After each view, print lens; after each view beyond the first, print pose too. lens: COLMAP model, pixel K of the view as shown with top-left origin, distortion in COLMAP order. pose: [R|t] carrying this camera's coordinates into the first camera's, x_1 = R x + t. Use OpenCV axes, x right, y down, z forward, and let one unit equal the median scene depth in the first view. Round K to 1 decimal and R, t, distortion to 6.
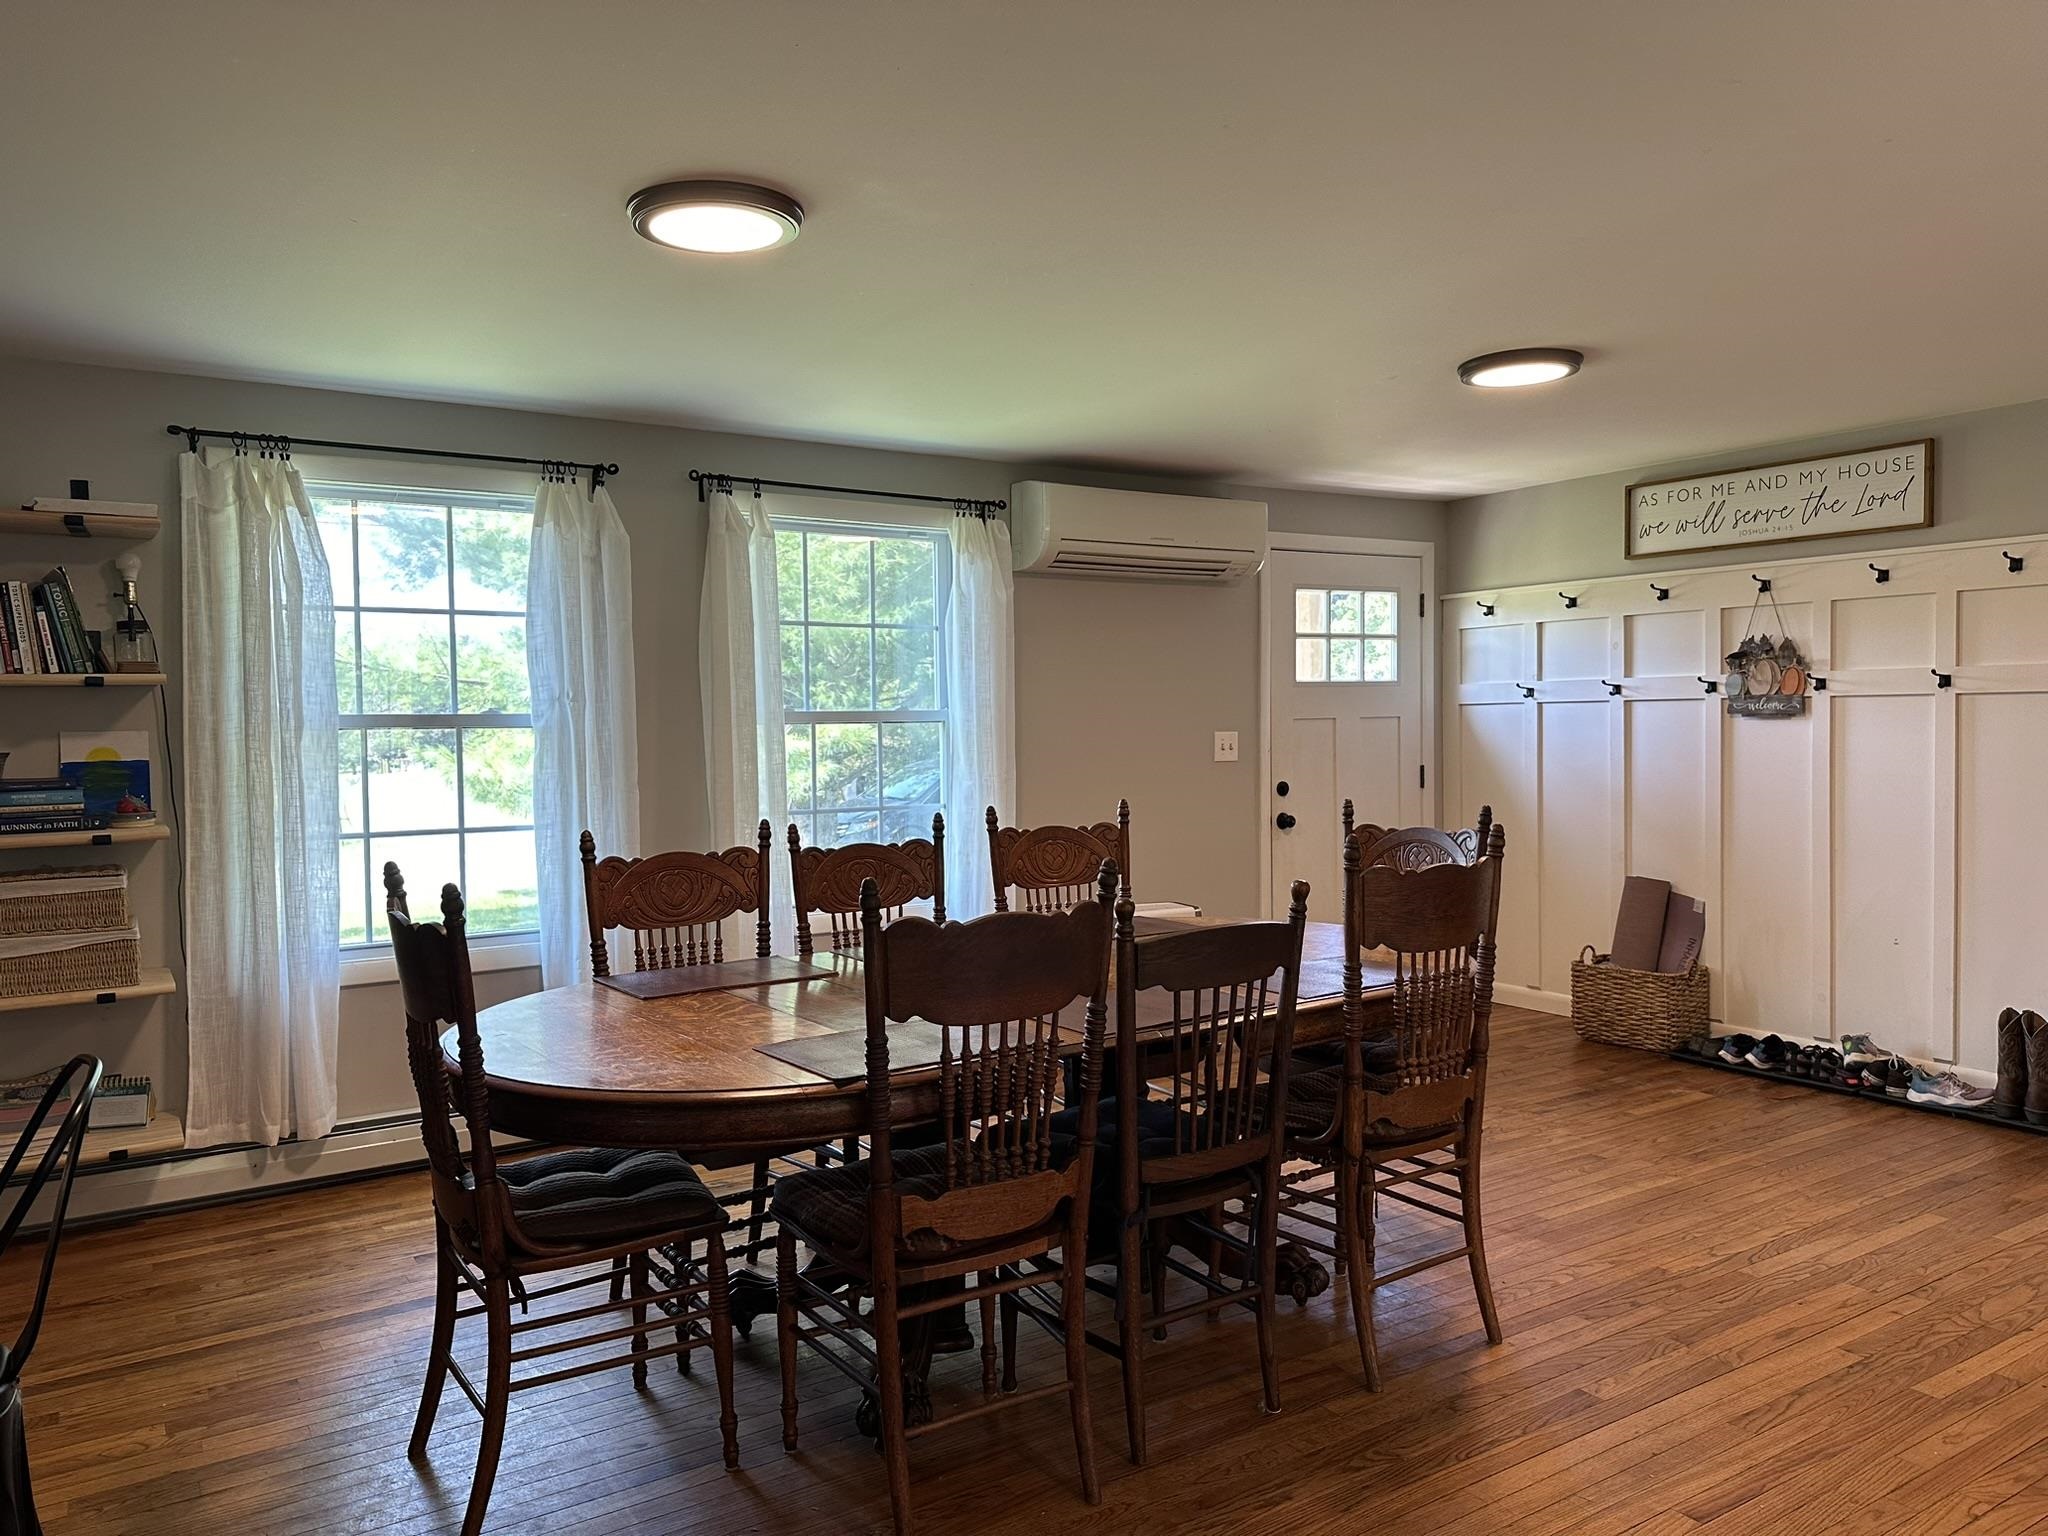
lens RADIAL K [[1459.3, 0, 1023.9], [0, 1459.3, 774.0], [0, 0, 1]] dist [0.000518, 0.001209]
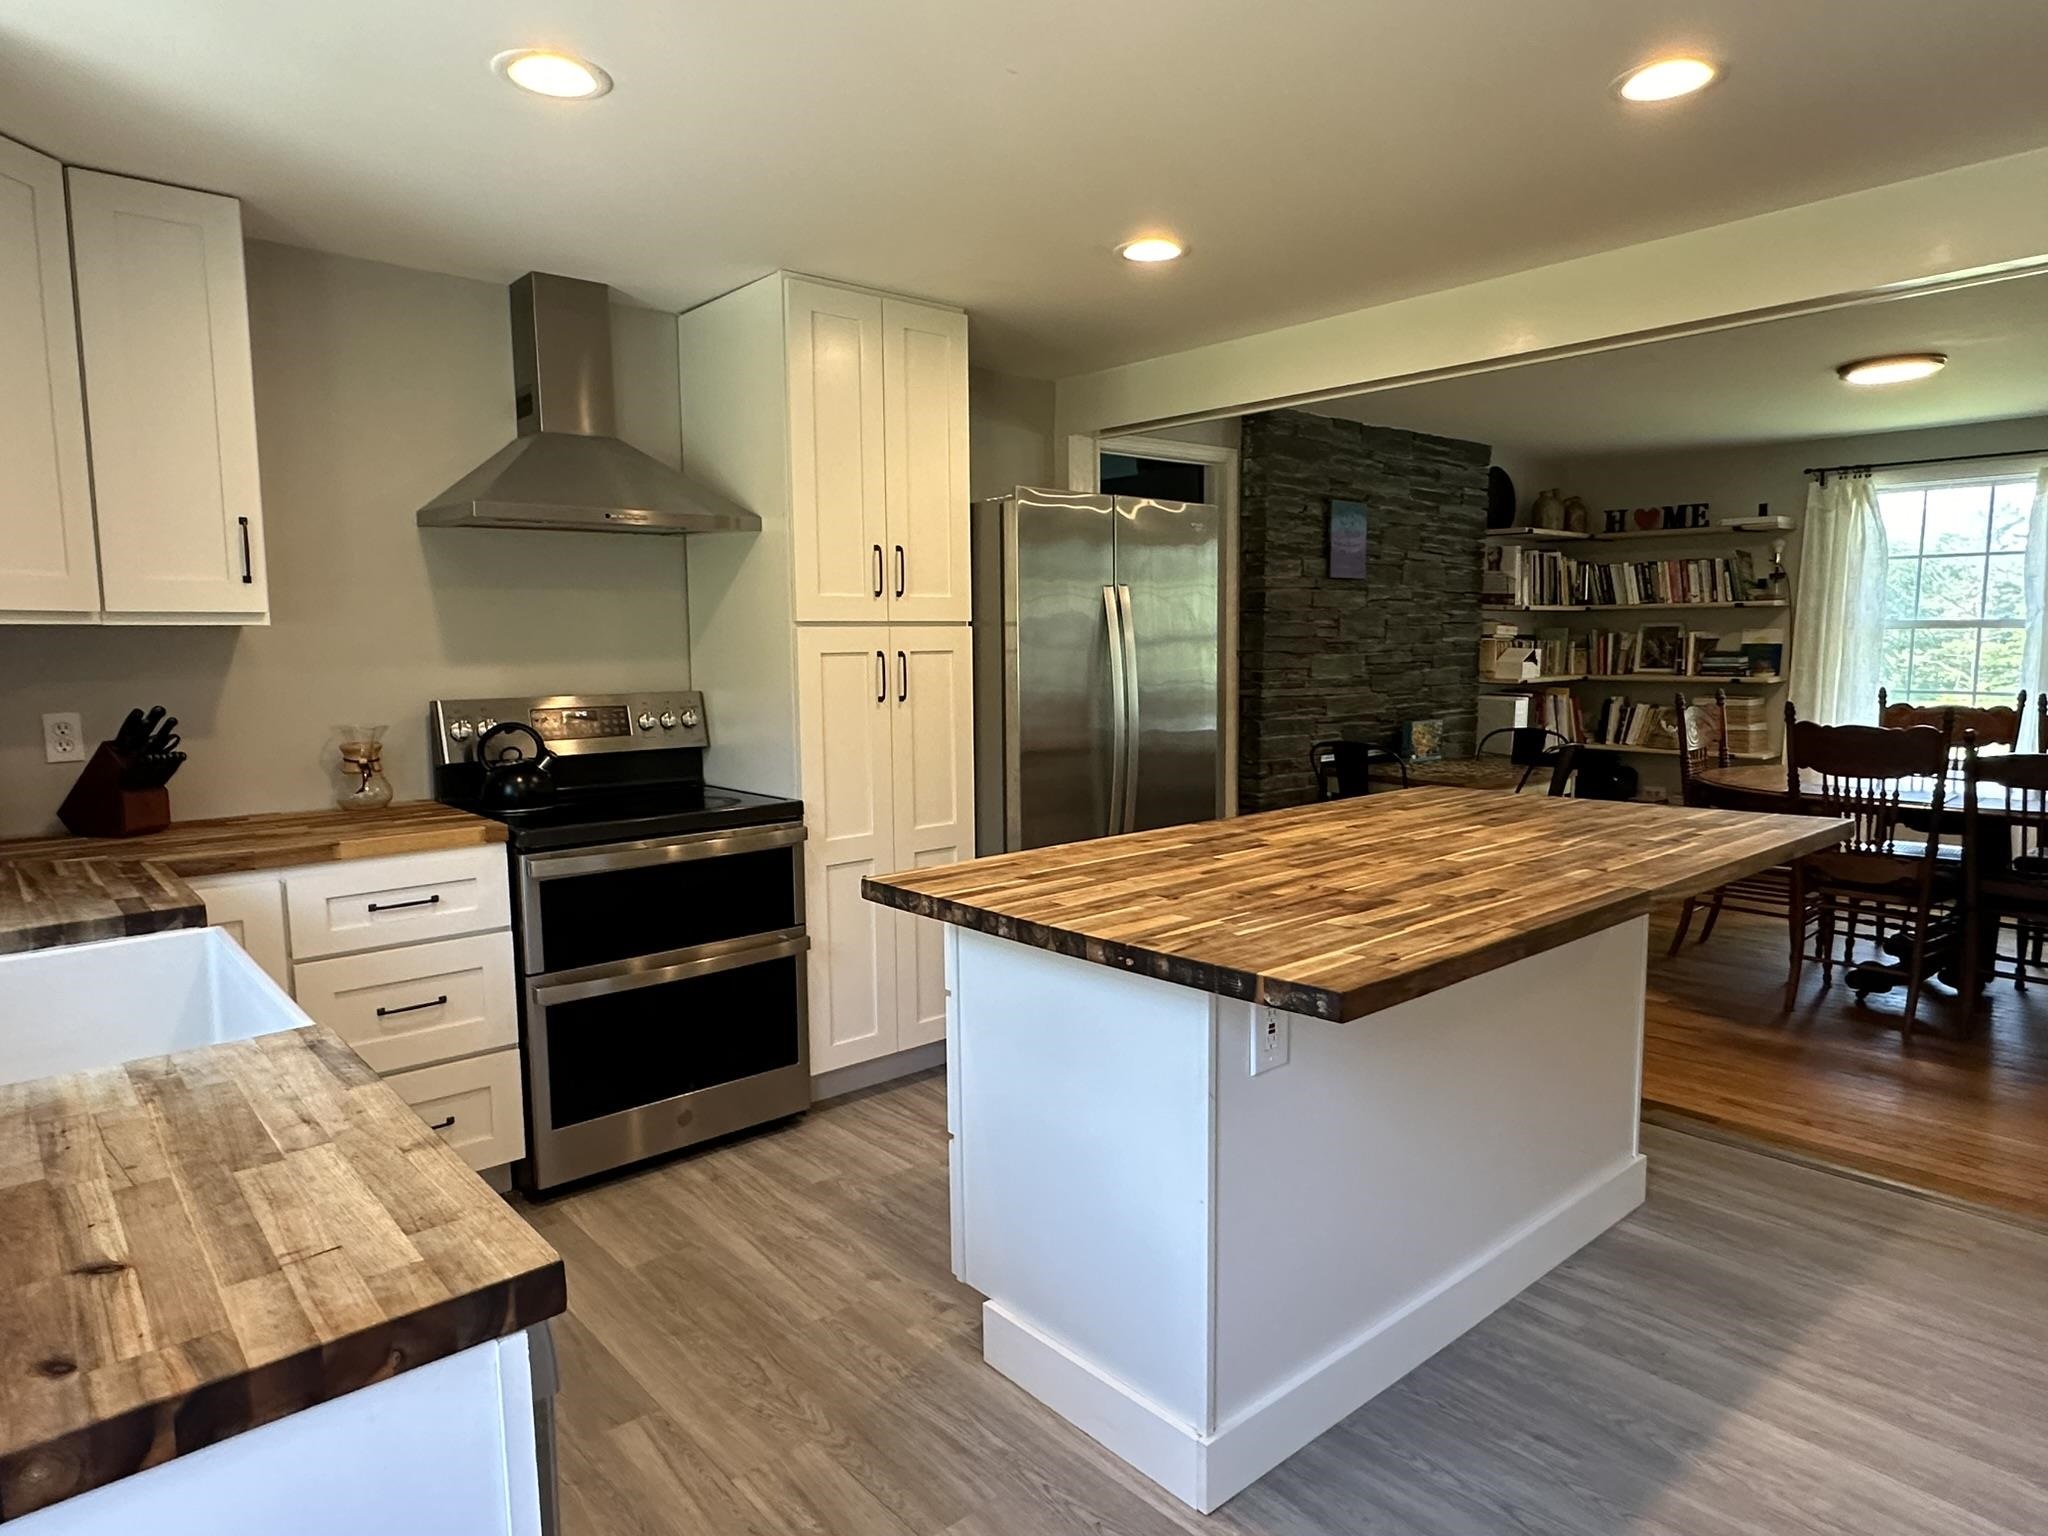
lens RADIAL K [[1230.2, 0, 1022.2], [0, 1230.2, 775.9], [0, 0, 1]] dist [0.001684, 0.000202]
pose [[0.139959, 0.127070, -0.981970, 0.931530], [-0.030377, 0.991815, 0.124014, -0.007725], [0.989691, 0.012472, 0.142673, -0.255284]]
